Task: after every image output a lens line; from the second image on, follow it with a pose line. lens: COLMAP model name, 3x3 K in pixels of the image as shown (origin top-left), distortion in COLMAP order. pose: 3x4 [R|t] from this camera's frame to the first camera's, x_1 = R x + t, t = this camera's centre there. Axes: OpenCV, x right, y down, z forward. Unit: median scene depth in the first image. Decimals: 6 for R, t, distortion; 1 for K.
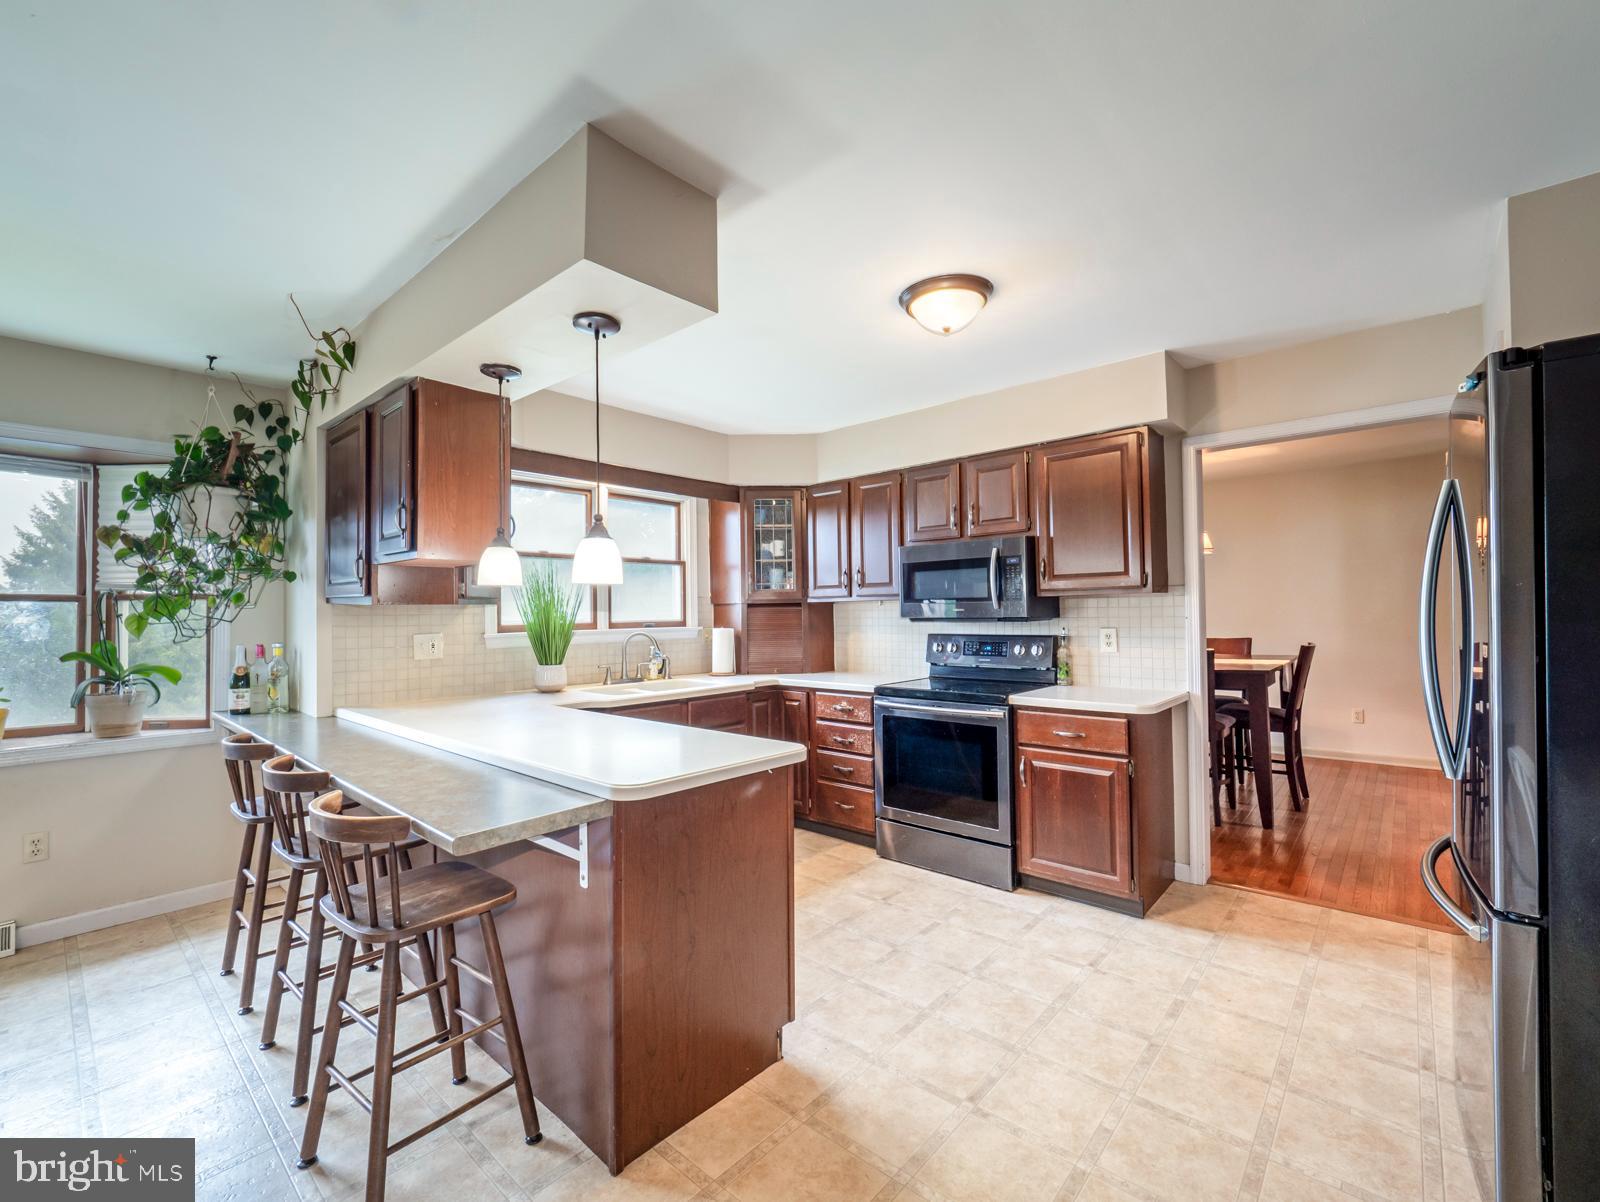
lens RADIAL K [[682.8, 0, 803.4], [0, 682.8, 605.4], [0, 0, 1]] dist [-0.007240, 0.000179]
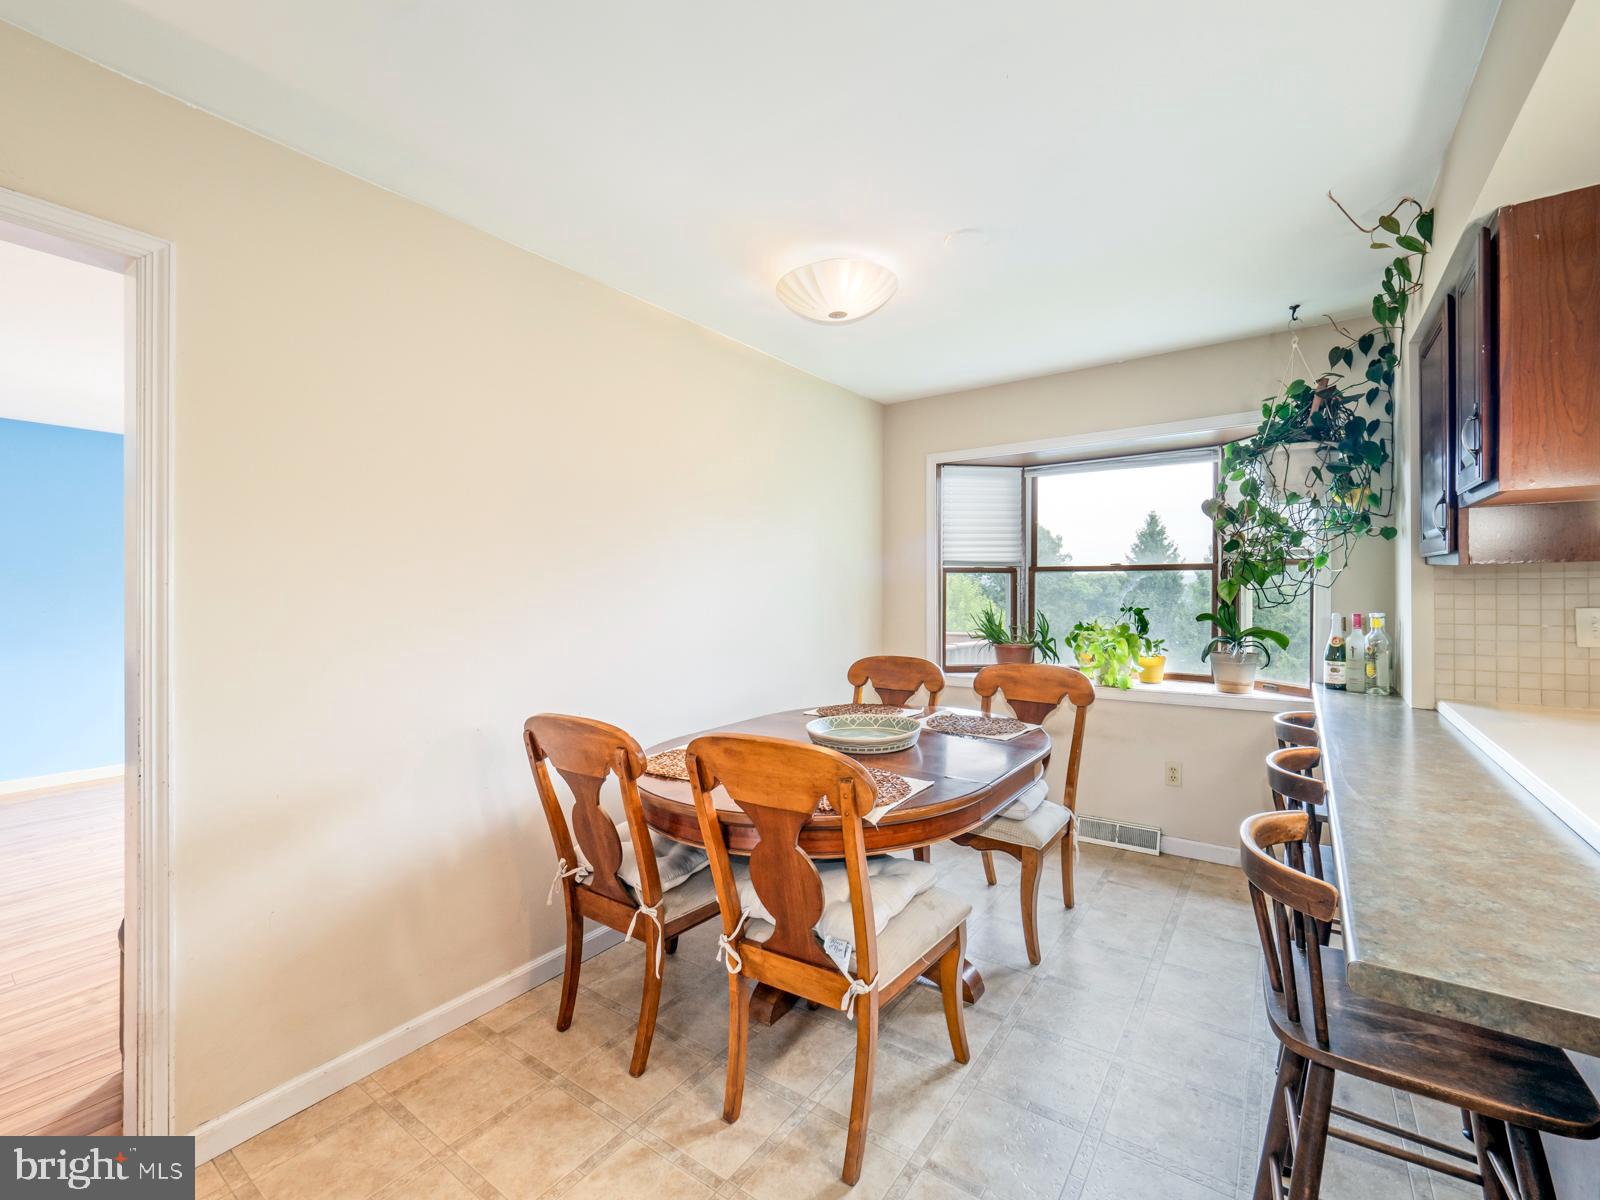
lens RADIAL K [[693.3, 0, 803.4], [0, 693.3, 591.4], [0, 0, 1]] dist [-0.002114, -0.000844]
pose [[0.110706, 0.011209, -0.993790, 0.011038], [0.020721, 0.999693, 0.013583, 0.002177], [0.993637, -0.022096, 0.110440, 0.200858]]
